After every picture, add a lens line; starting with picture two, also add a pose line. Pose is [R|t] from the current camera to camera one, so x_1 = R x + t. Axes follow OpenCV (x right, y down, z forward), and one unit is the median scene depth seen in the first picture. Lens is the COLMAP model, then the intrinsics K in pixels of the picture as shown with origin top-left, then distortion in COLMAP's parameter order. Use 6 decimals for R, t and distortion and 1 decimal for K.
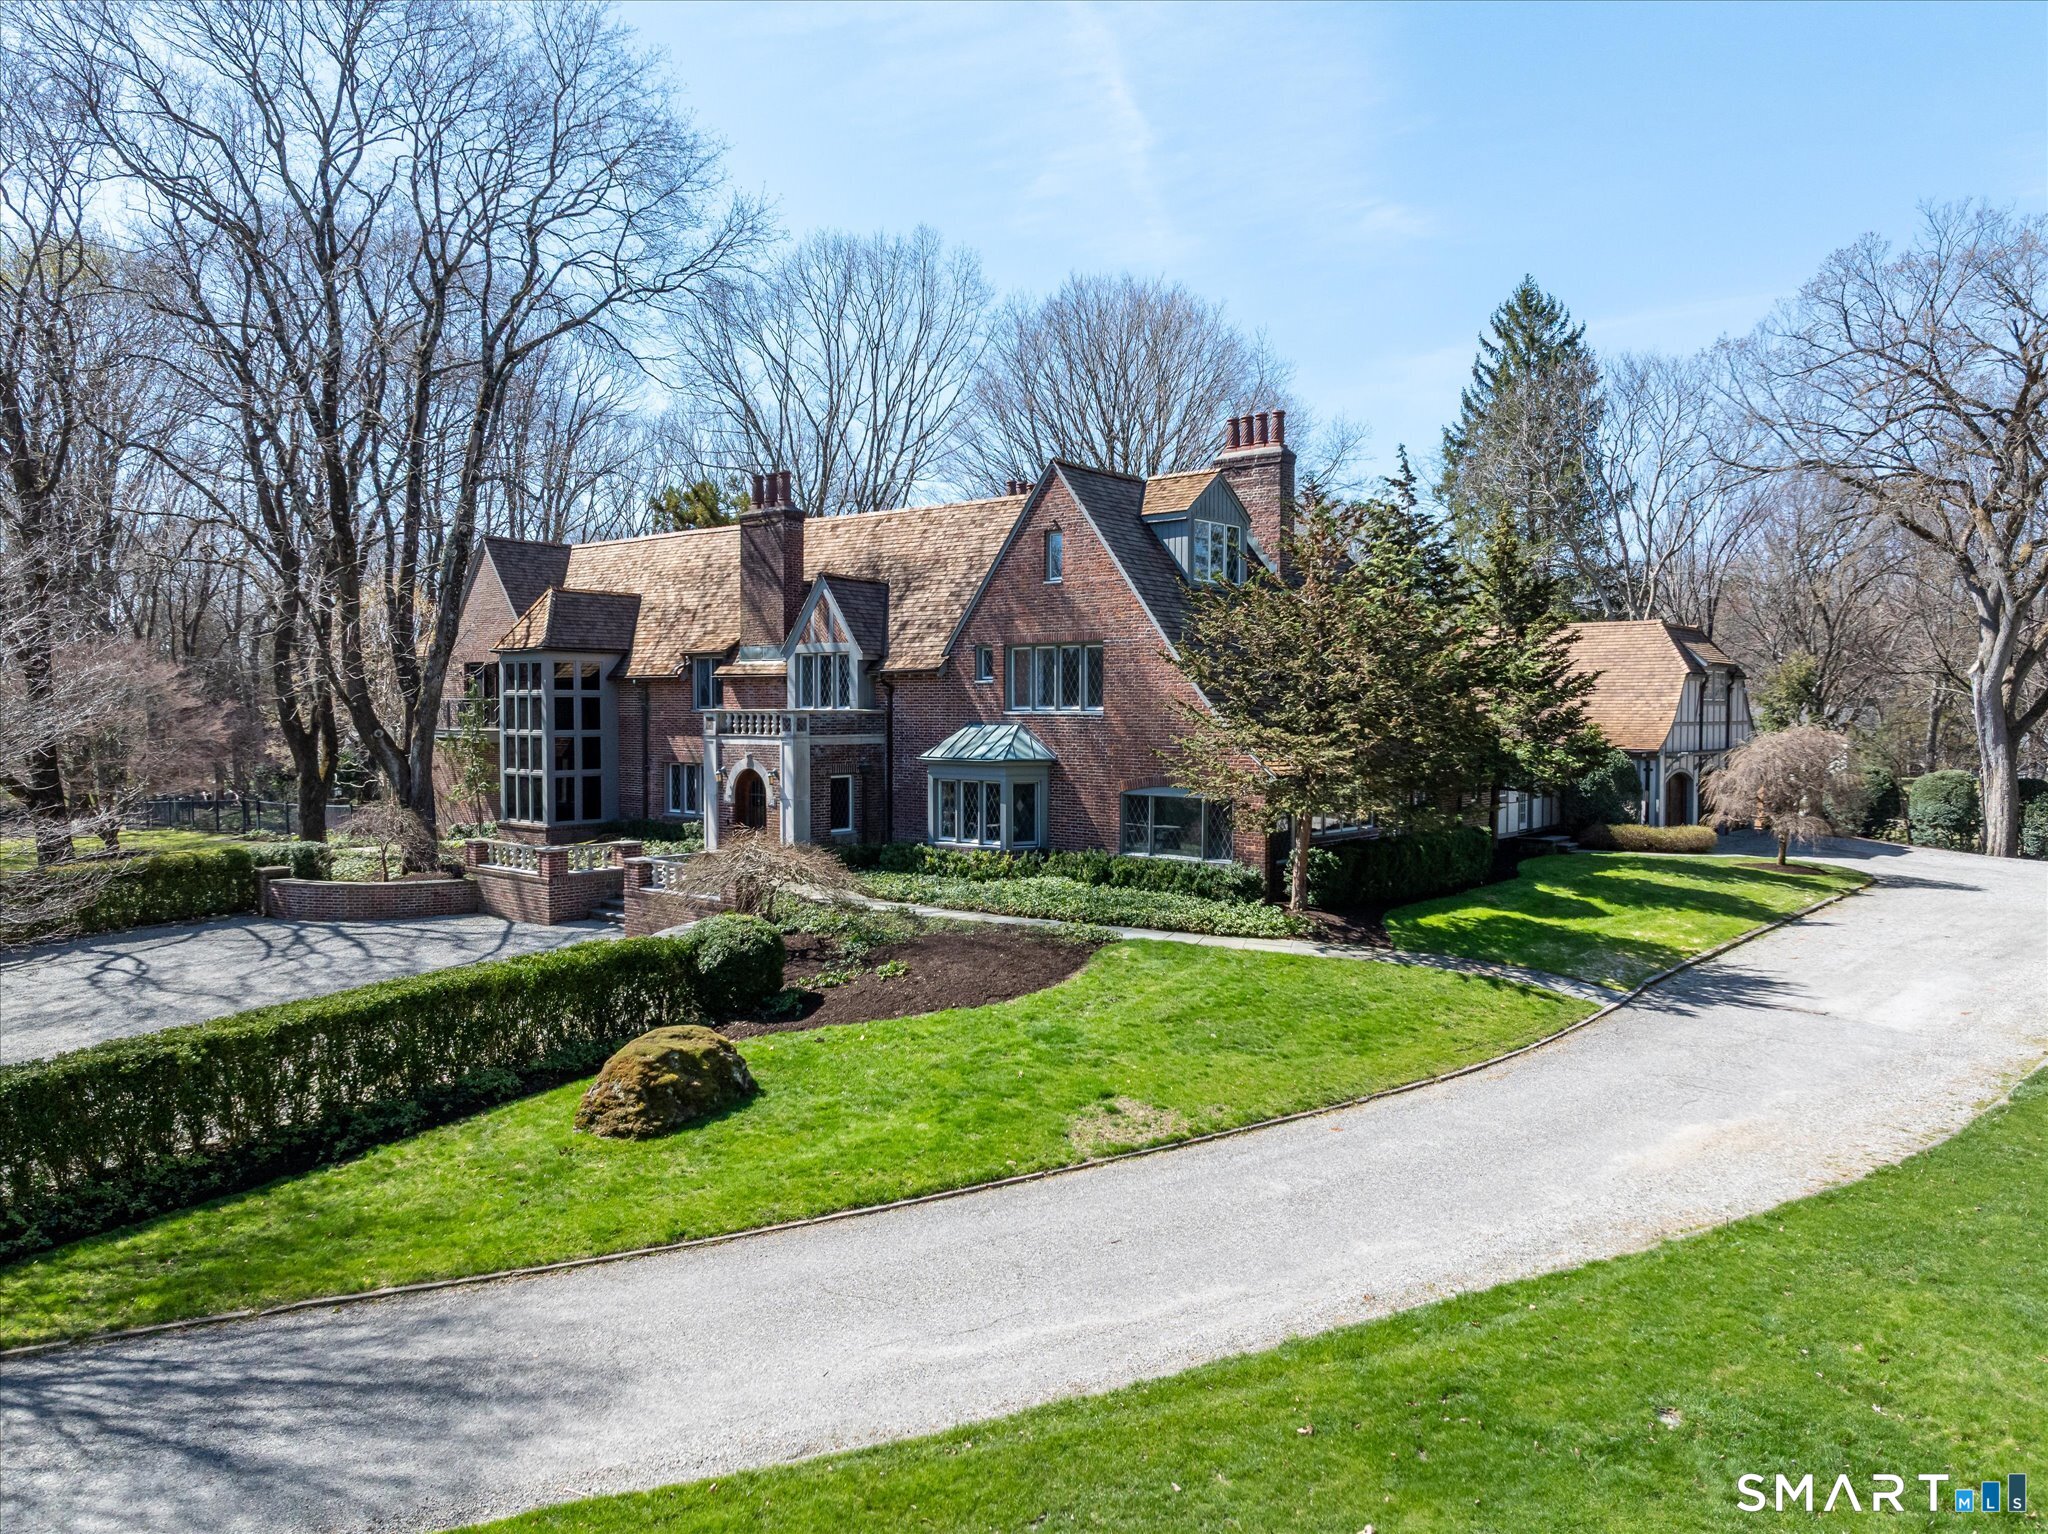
lens RADIAL K [[1499.5, 0, 1024.0], [0, 1499.5, 767.0], [0, 0, 1]] dist [-0.008889, 0.007105]
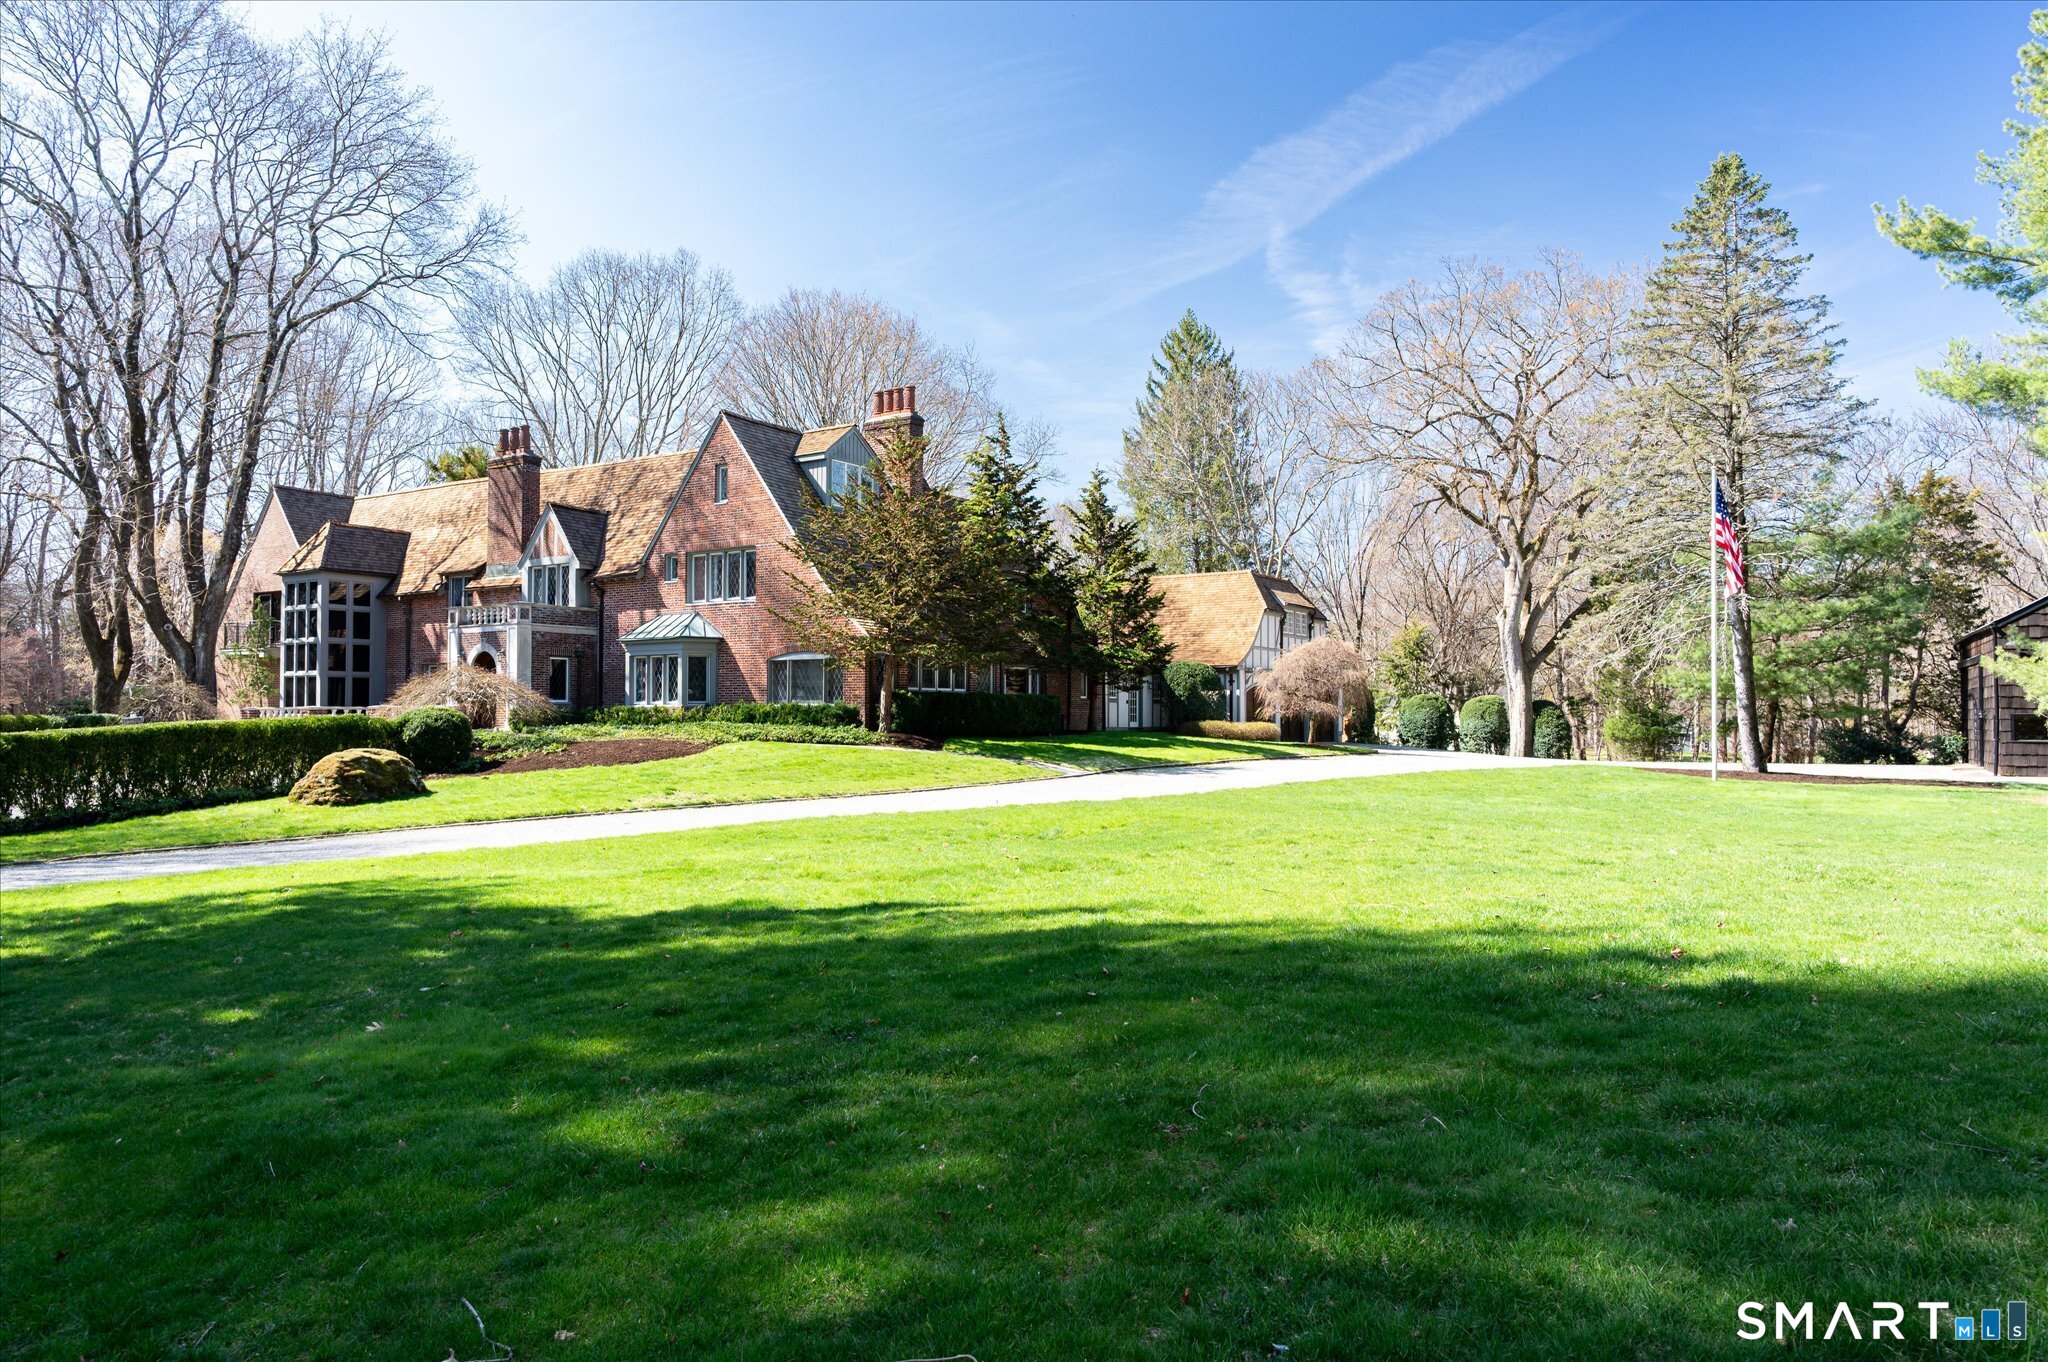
lens RADIAL K [[1389.6, 0, 1024.0], [0, 1389.6, 681.0], [0, 0, 1]] dist [0.002853, -0.004451]
pose [[0.990877, 0.001557, 0.134758, 0.101314], [0.006541, 0.998199, -0.059630, 0.091536], [-0.134608, 0.059967, 0.989083, -0.198582]]
